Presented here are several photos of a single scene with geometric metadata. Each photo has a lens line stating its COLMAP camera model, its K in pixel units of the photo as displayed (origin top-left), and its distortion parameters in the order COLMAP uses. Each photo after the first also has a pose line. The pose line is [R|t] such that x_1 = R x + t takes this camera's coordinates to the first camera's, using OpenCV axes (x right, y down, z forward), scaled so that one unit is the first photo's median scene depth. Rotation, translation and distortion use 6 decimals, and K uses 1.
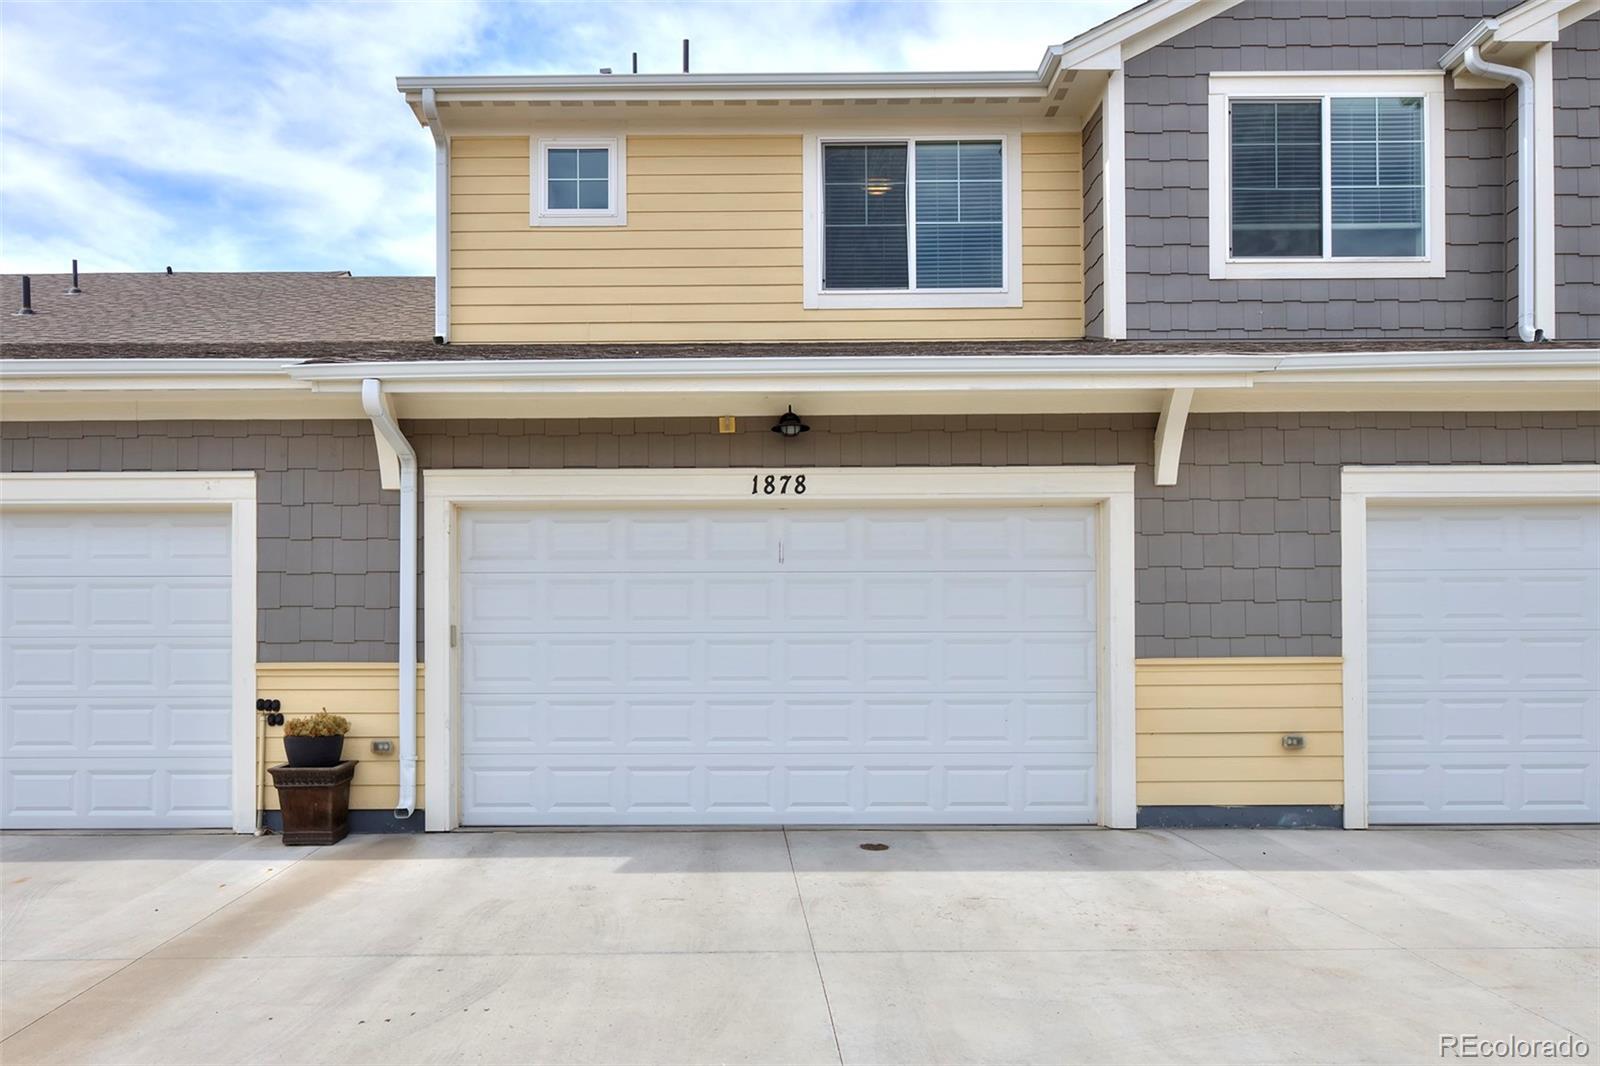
lens RADIAL K [[914.2, 0, 845.0], [0, 914.2, 636.9], [0, 0, 1]] dist [0.004227, -0.000710]
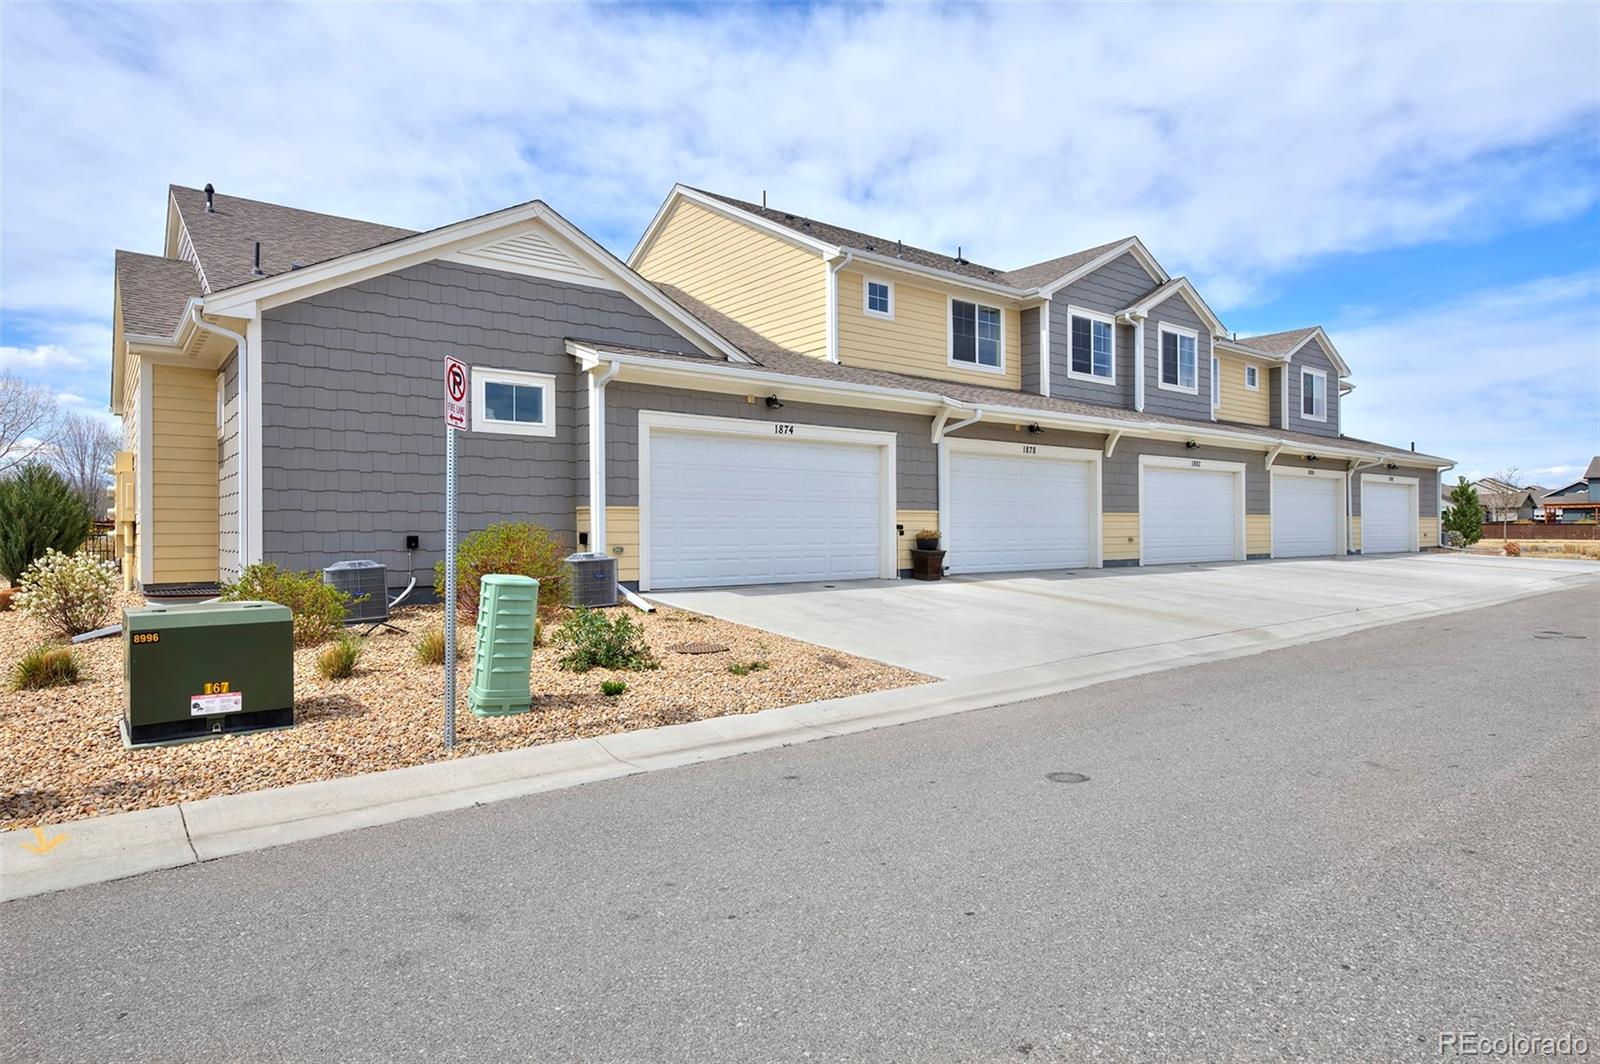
lens RADIAL K [[914.2, 0, 796.1], [0, 914.2, 525.9], [0, 0, 1]] dist [0.004227, -0.000710]
pose [[0.782588, 0.003838, 0.622528, -2.378945], [0.013121, 0.999657, -0.022658, 0.123370], [-0.622402, 0.025900, 0.782269, -0.760827]]
